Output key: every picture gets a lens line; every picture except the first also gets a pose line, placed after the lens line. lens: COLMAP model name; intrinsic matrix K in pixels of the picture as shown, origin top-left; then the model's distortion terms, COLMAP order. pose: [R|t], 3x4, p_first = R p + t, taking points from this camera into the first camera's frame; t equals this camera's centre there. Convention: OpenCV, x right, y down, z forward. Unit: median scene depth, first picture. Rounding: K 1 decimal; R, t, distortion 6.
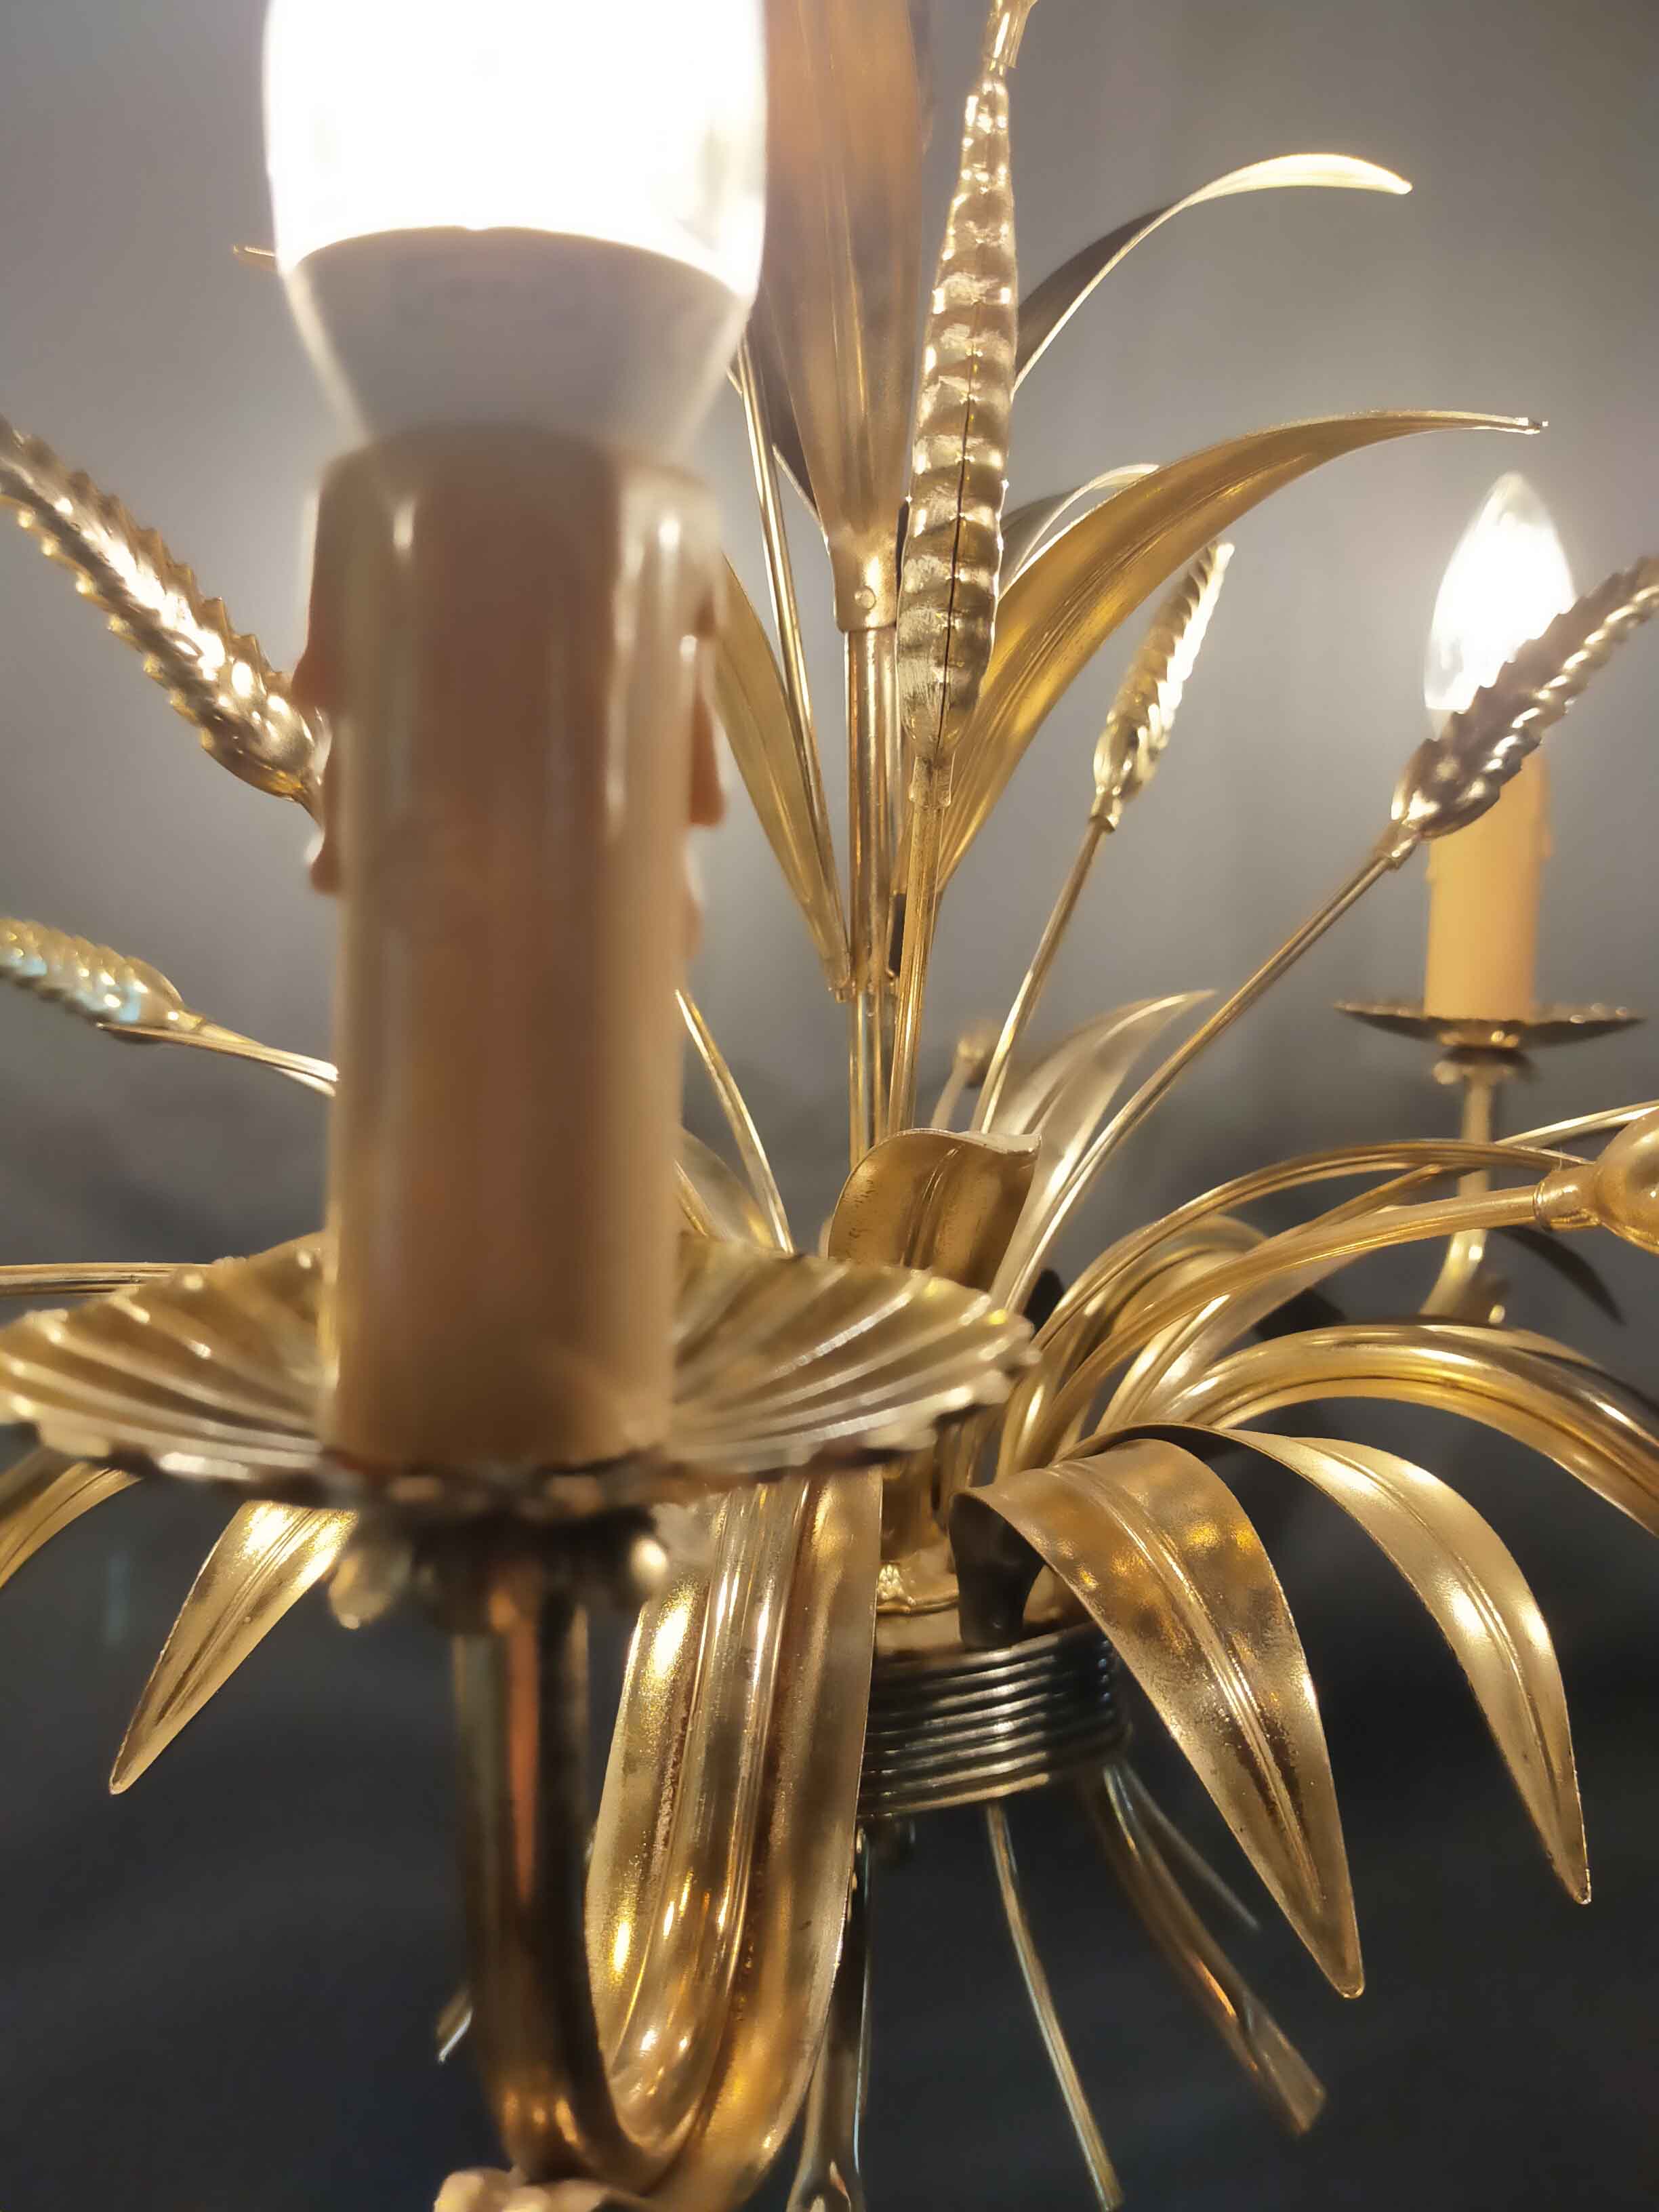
lens RADIAL K [[2024.8, 0, 836.8], [0, 2024.8, 1092.4], [0, 0, 1]] dist [0.036676, -0.012394]
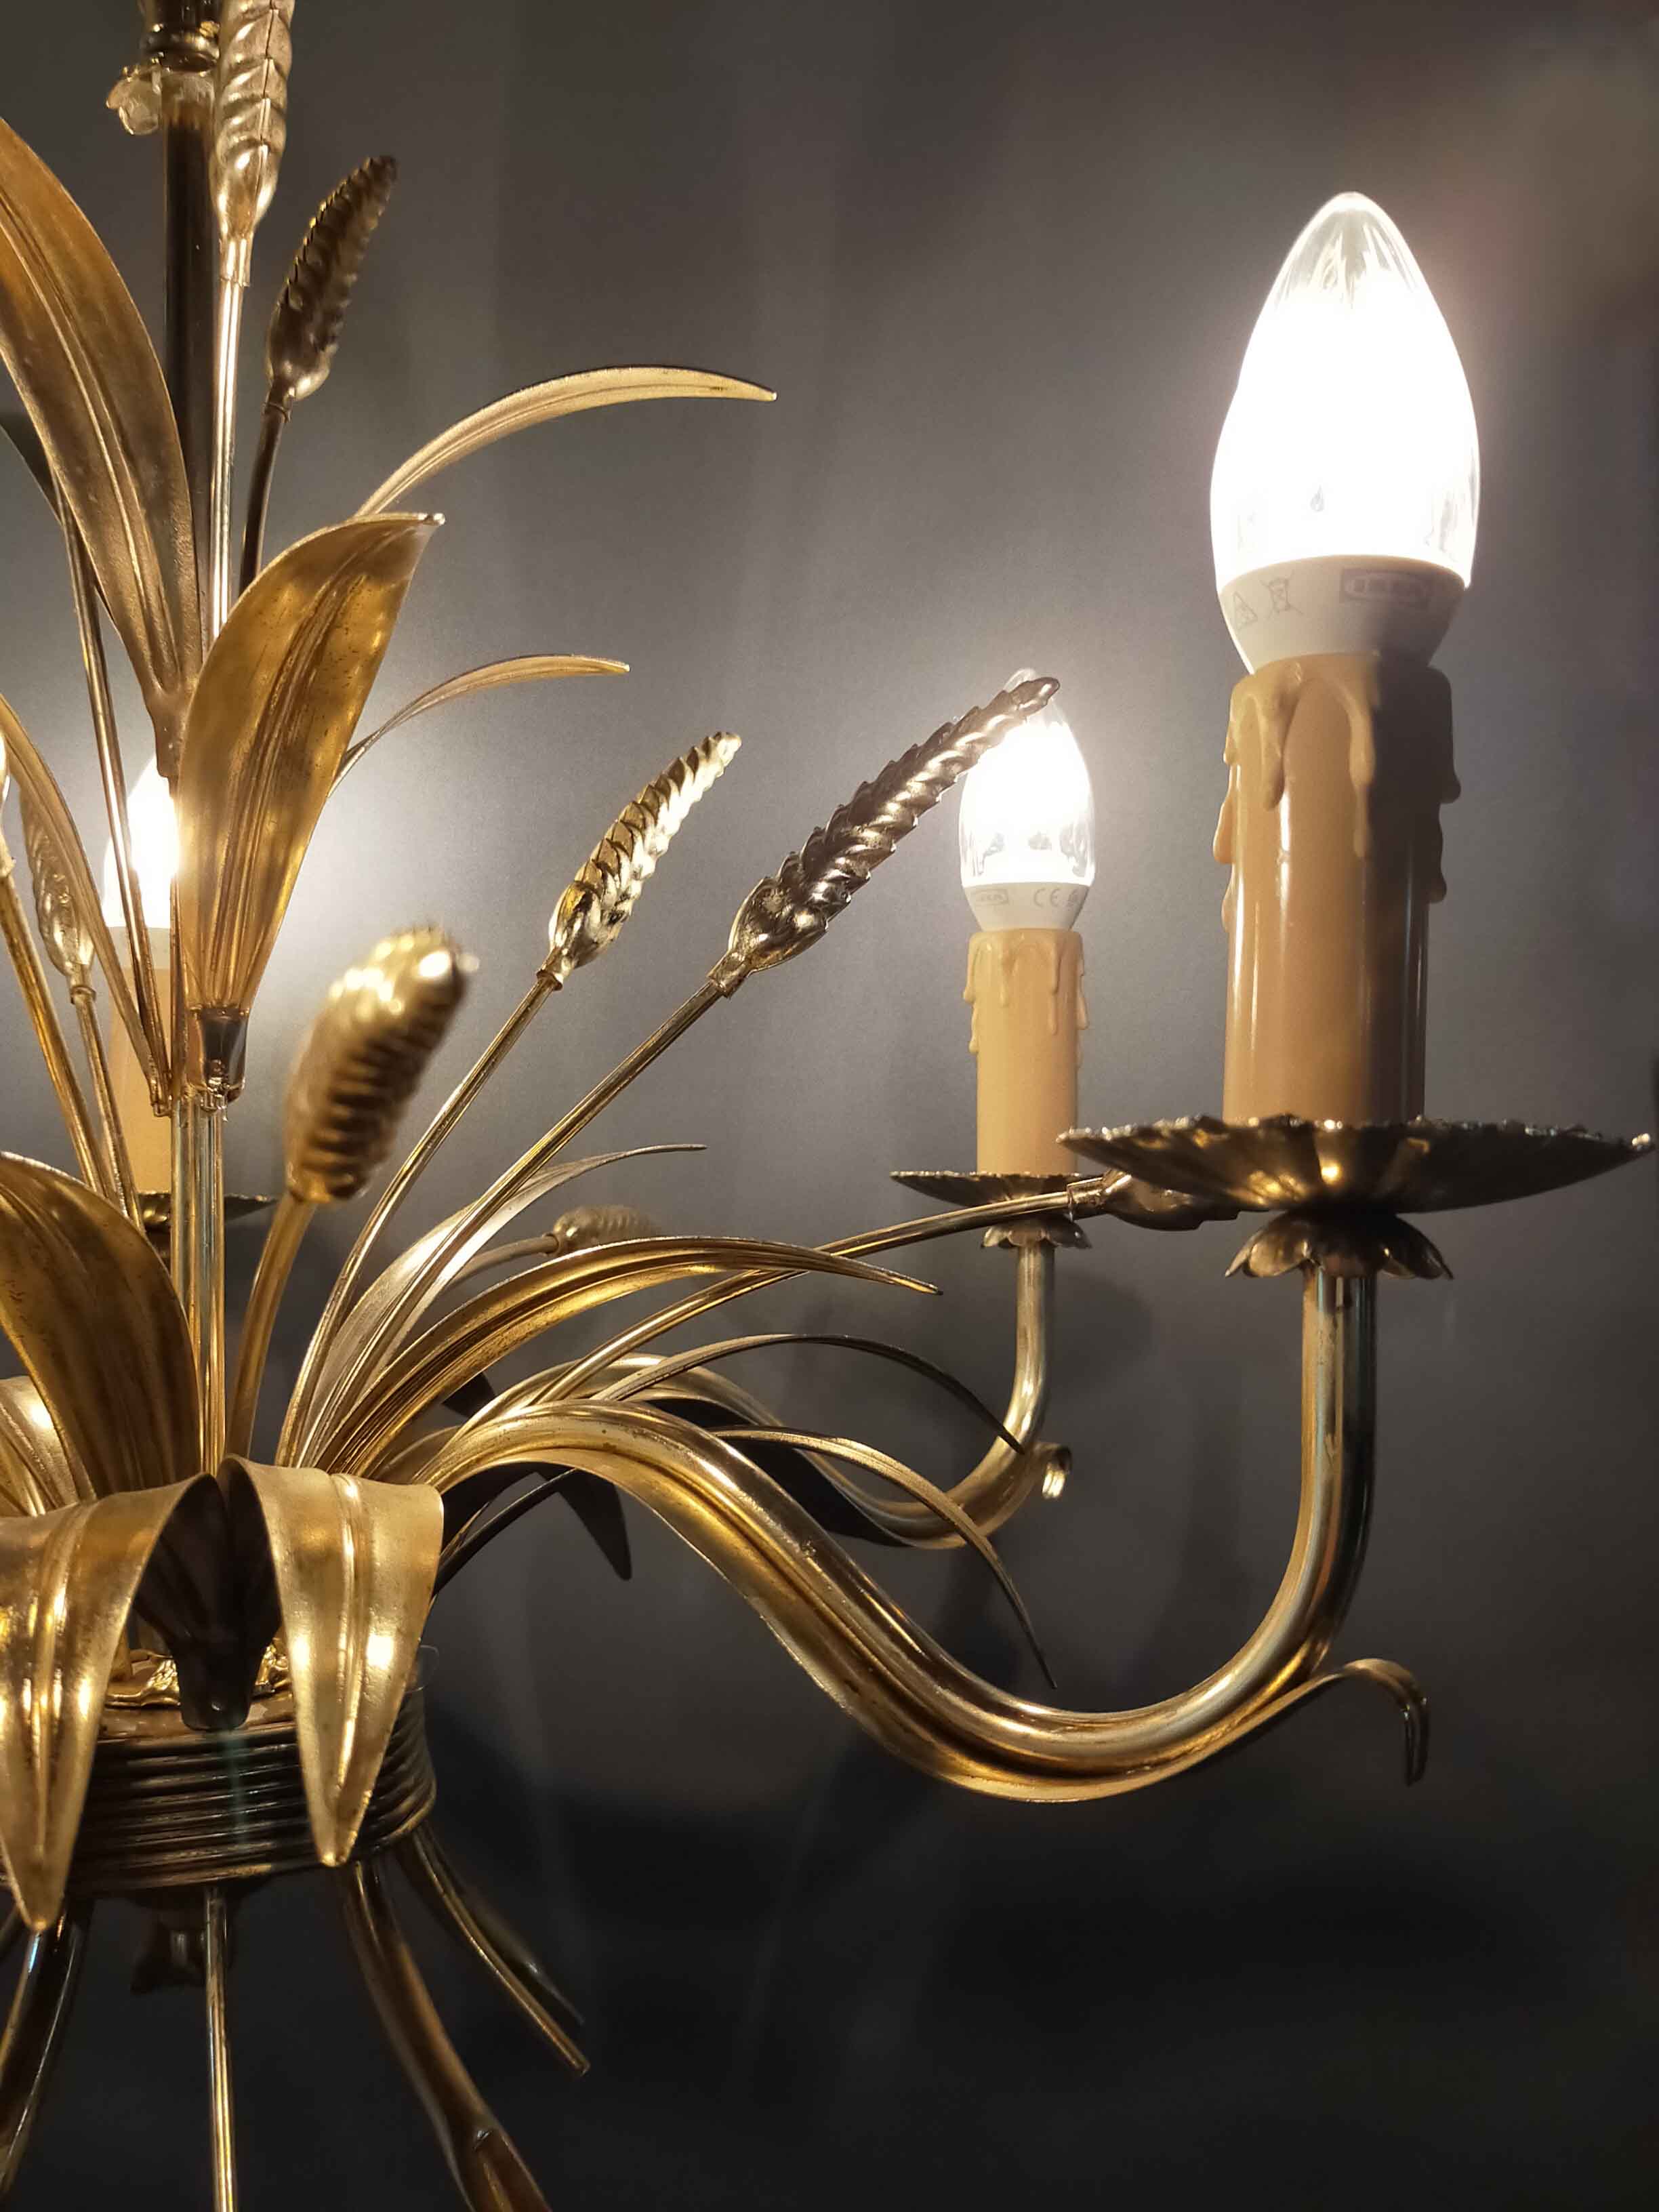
lens RADIAL K [[2024.8, 0, 836.8], [0, 2024.8, 1092.4], [0, 0, 1]] dist [0.036676, -0.012394]
pose [[0.995192, -0.015414, -0.096723, 0.468019], [-0.000265, 0.987111, -0.160037, 0.115920], [0.097943, 0.159293, 0.982361, -0.020622]]
